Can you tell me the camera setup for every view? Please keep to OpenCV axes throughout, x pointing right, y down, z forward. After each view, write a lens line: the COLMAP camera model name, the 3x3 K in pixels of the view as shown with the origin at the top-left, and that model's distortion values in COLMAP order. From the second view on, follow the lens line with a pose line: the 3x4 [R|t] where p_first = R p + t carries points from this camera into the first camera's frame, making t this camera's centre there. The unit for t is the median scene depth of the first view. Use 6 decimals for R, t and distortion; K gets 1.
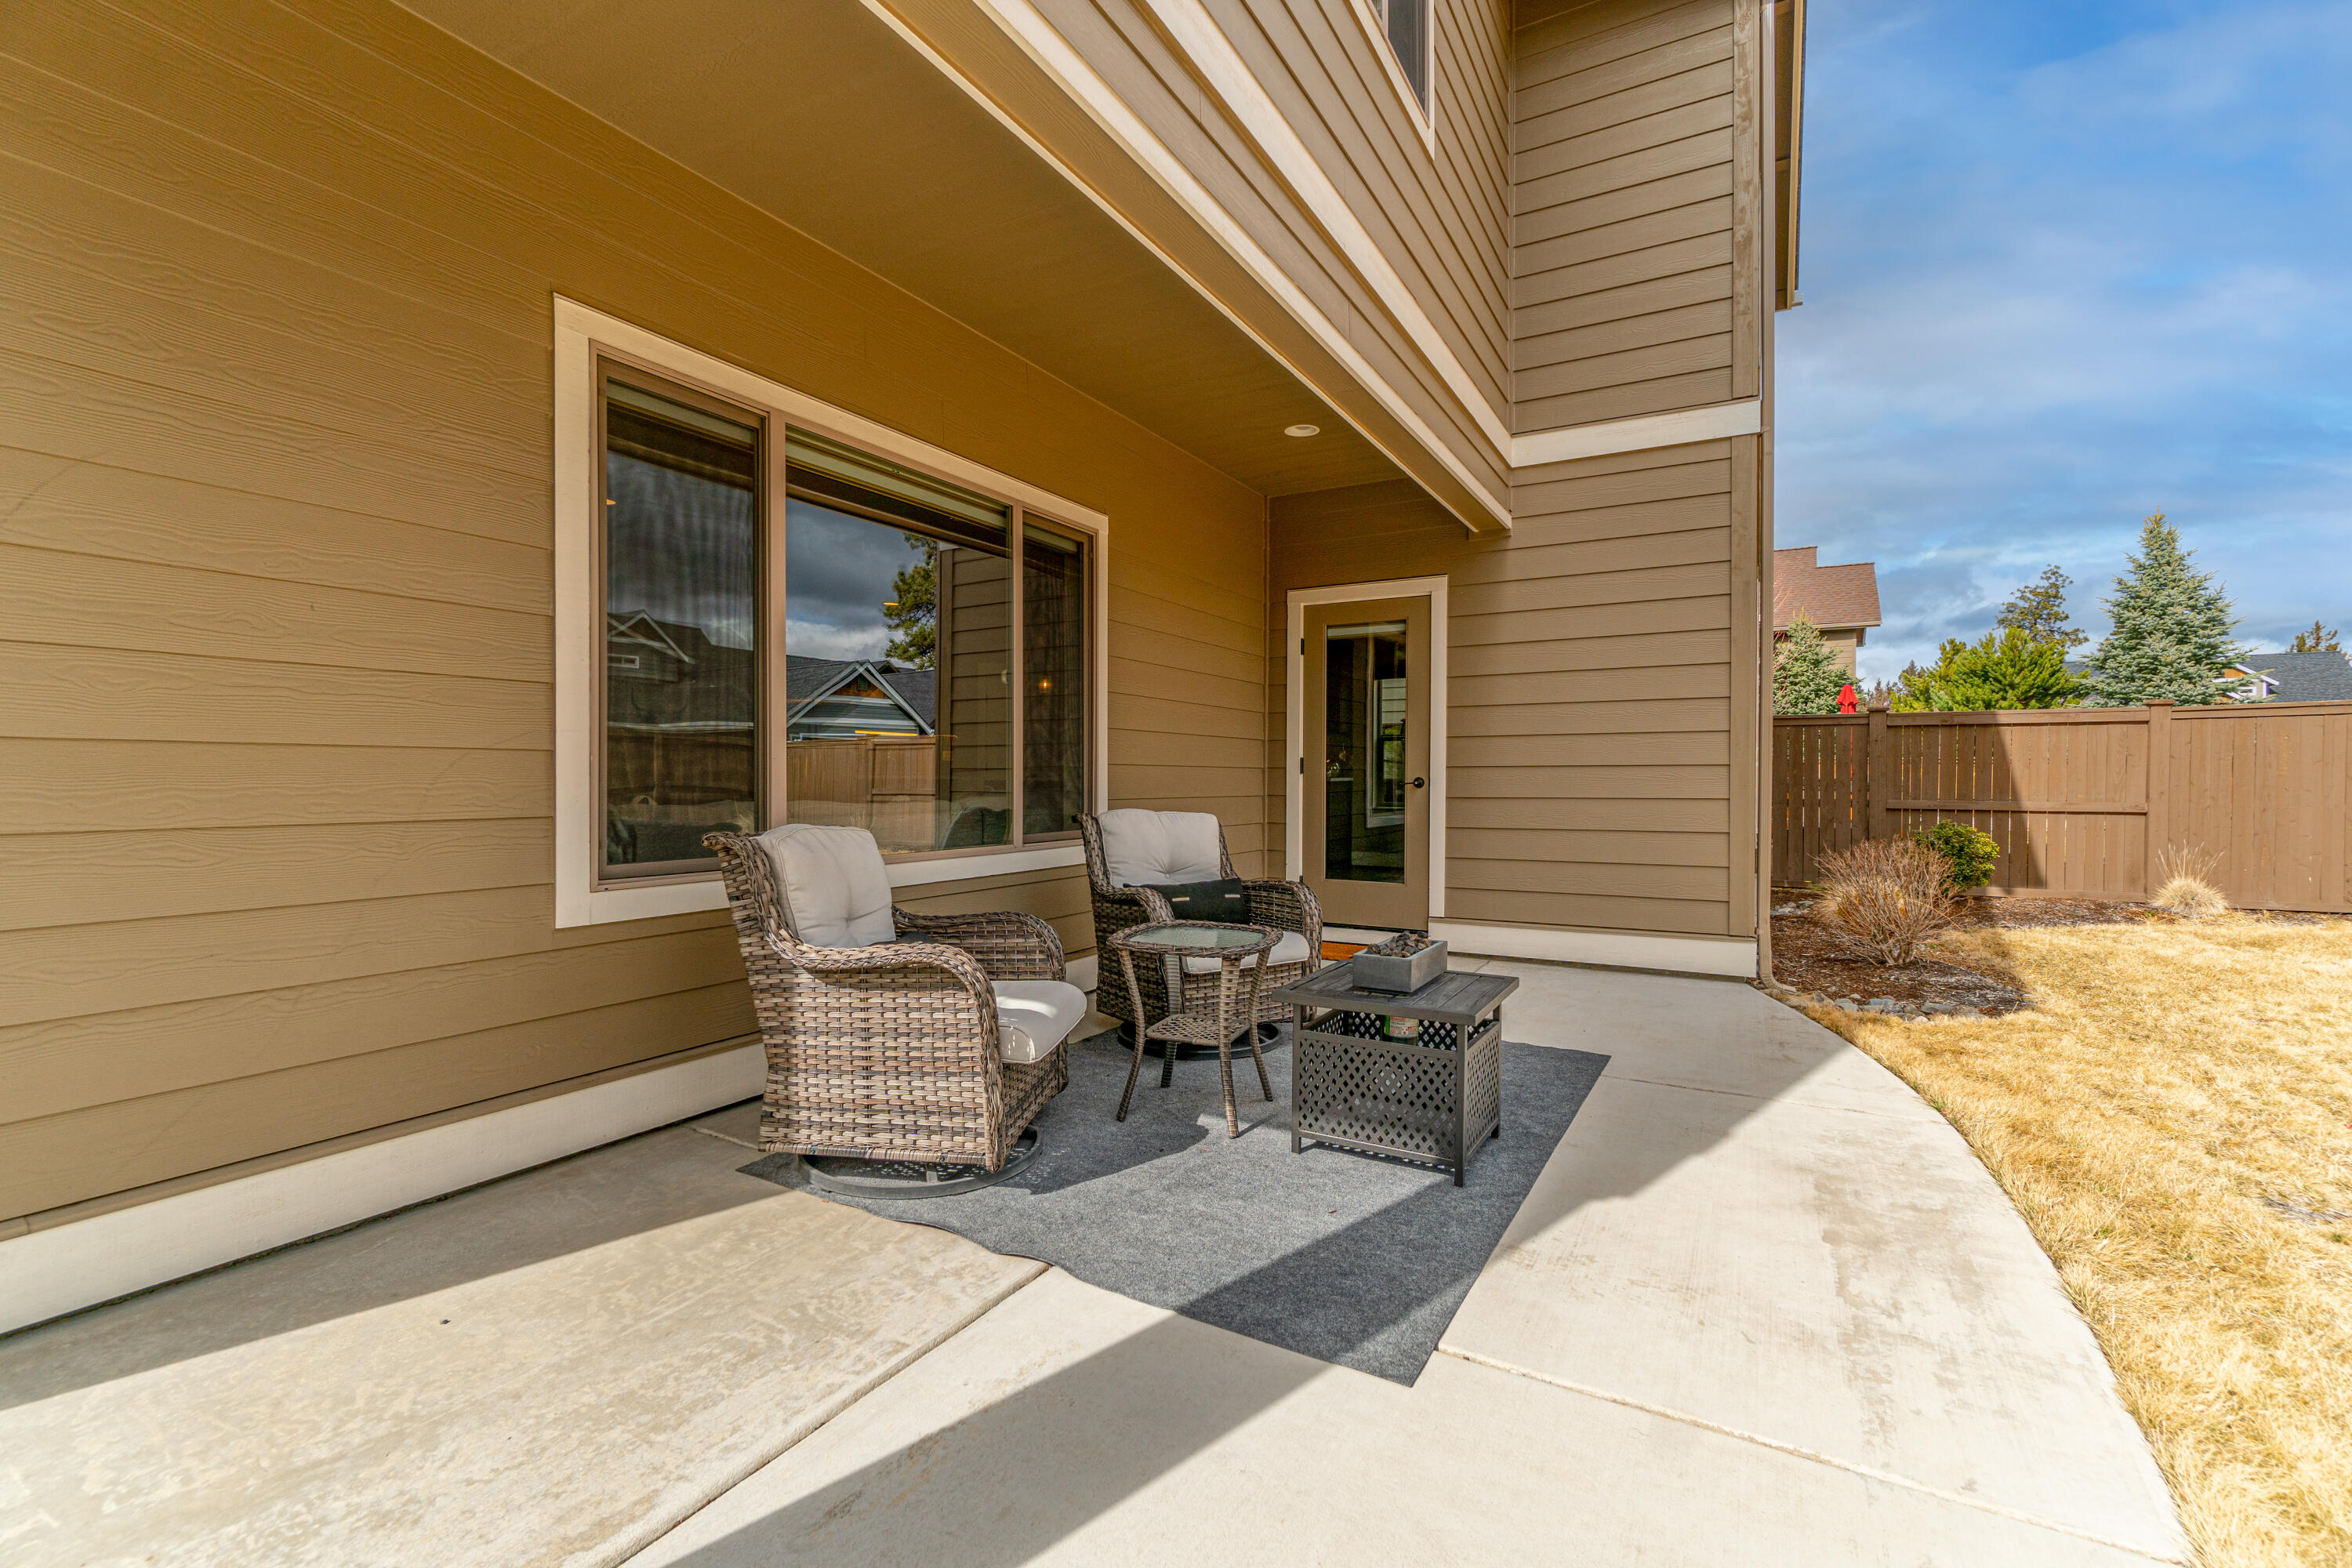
lens RADIAL K [[1014.2, 0, 1176.0], [0, 1014.2, 784.0], [0, 0, 1]] dist [-0.000968, -0.000140]
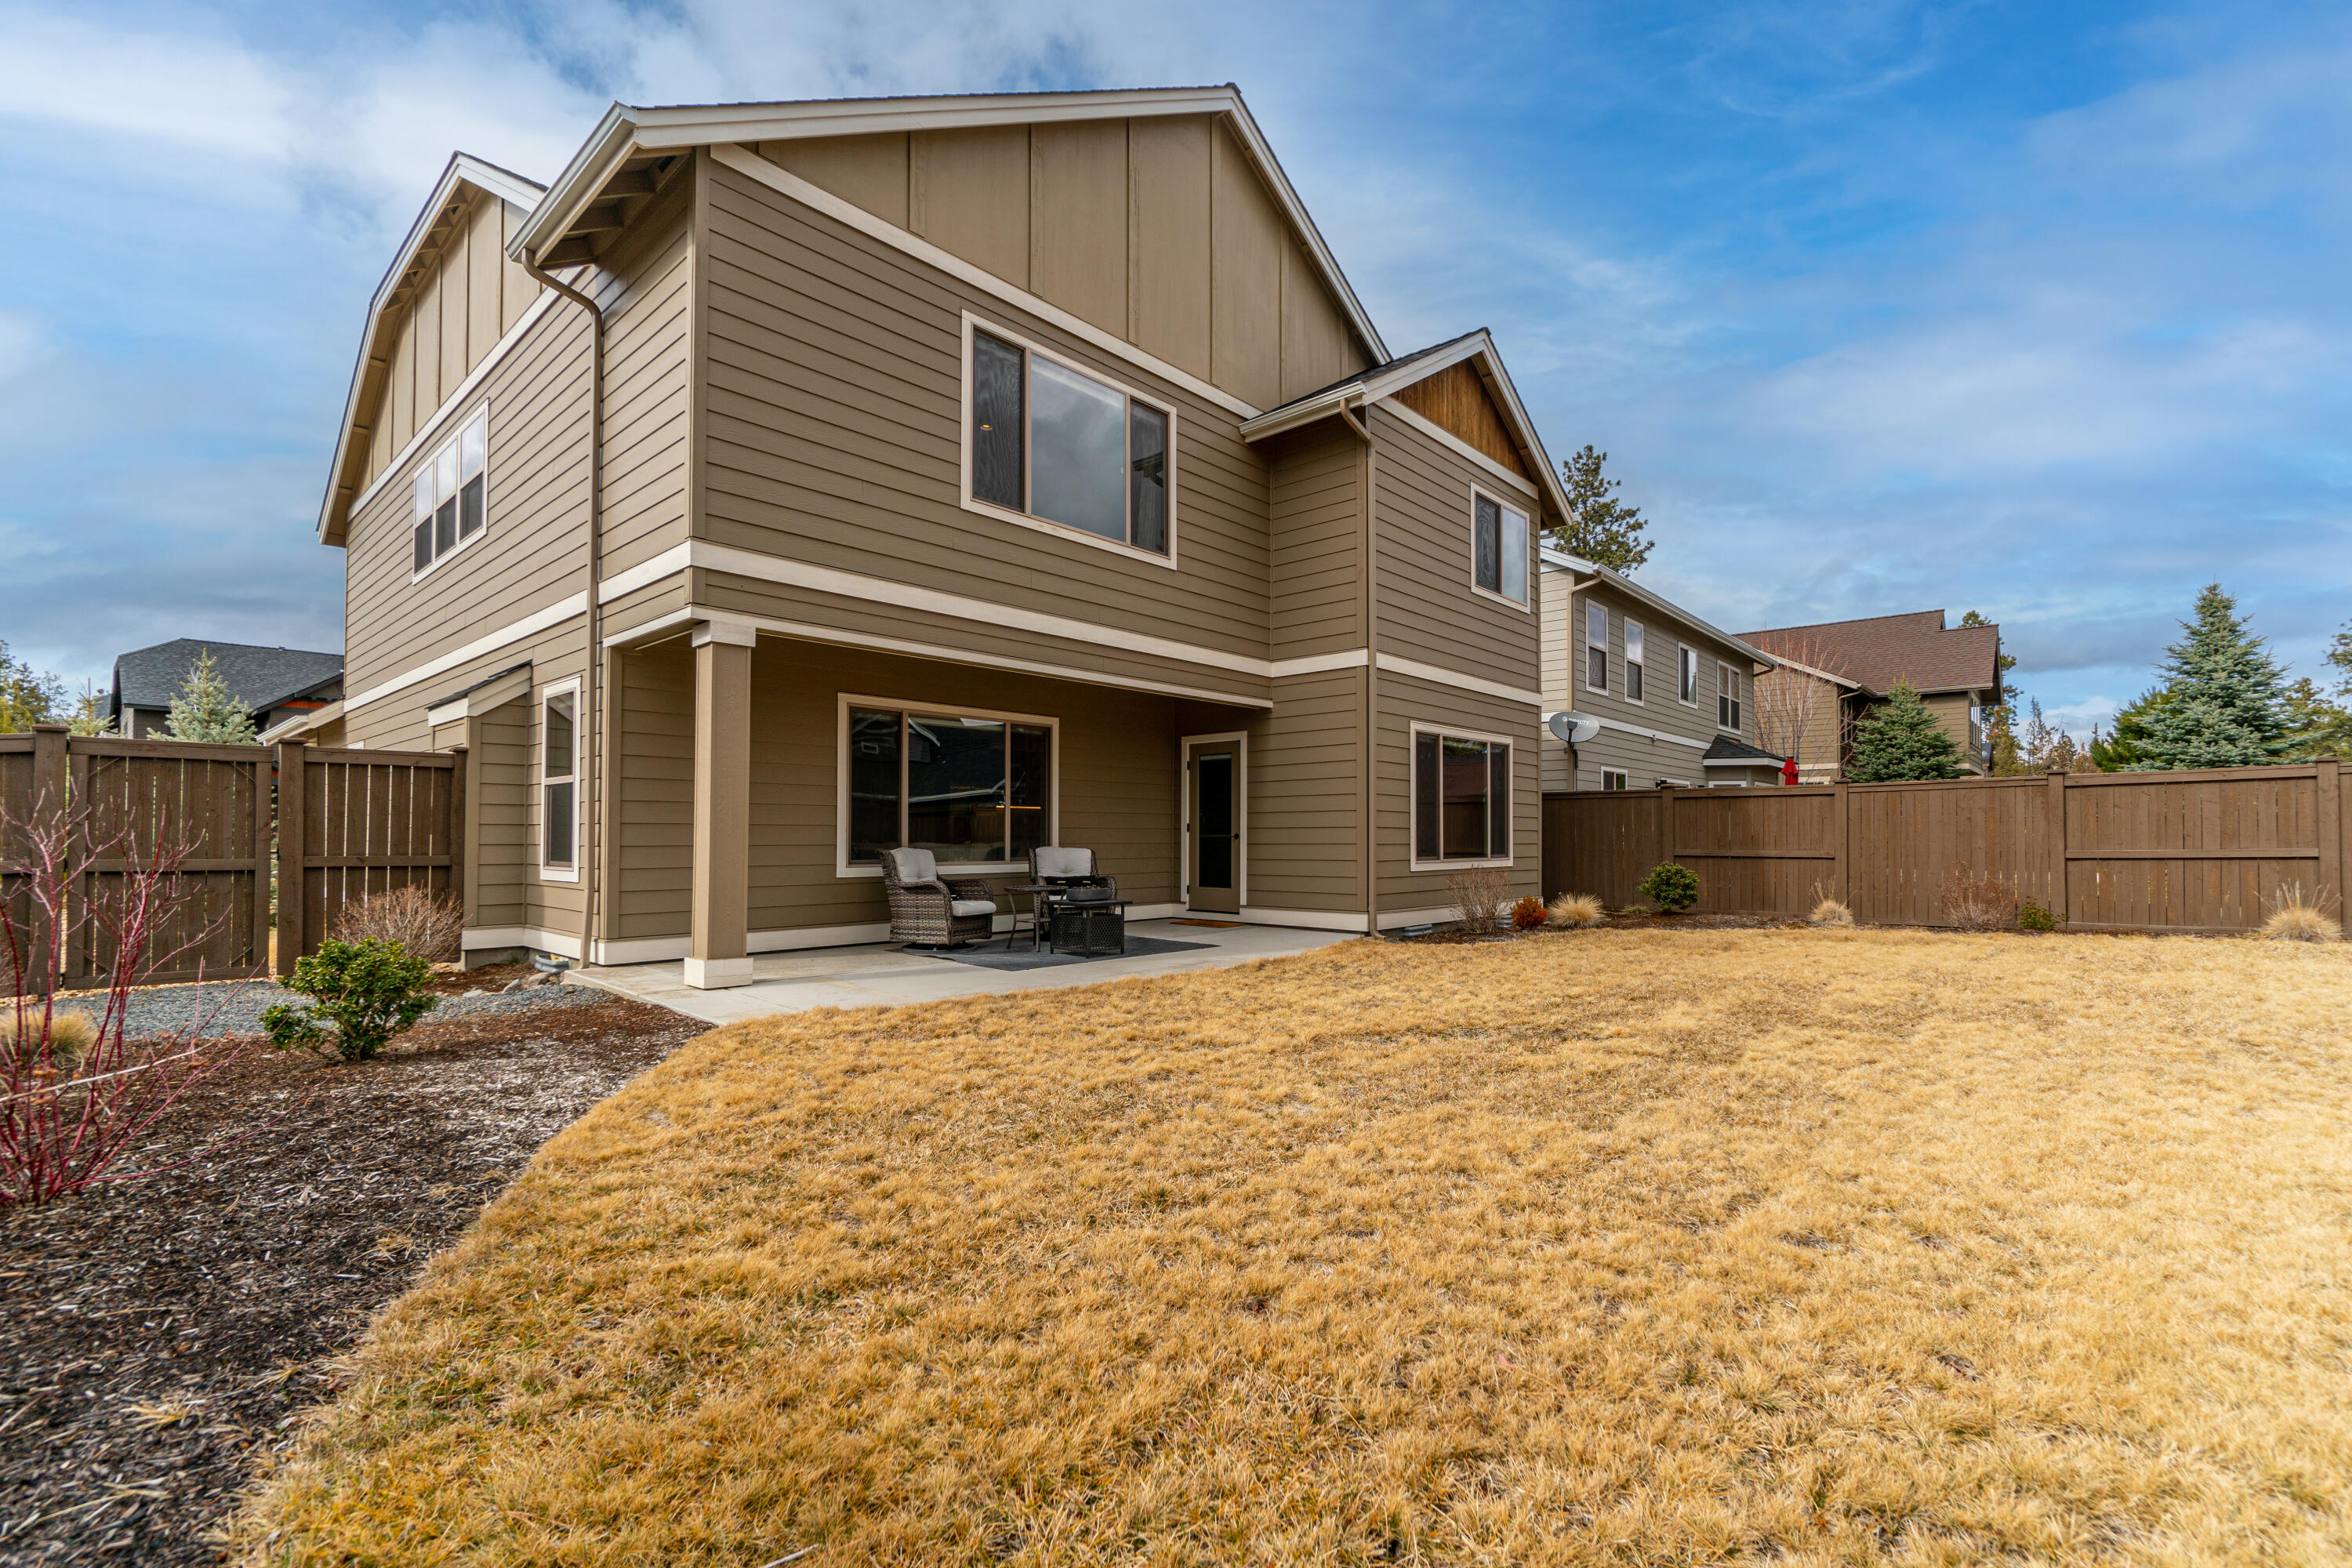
lens RADIAL K [[1010.3, 0, 1185.6], [0, 1010.3, 820.2], [0, 0, 1]] dist [-0.000800, -0.000088]
pose [[0.977858, -0.004679, -0.209219, 0.637051], [-0.000009, 0.999749, -0.022400, 0.012846], [0.209271, 0.021906, 0.977612, -1.060477]]
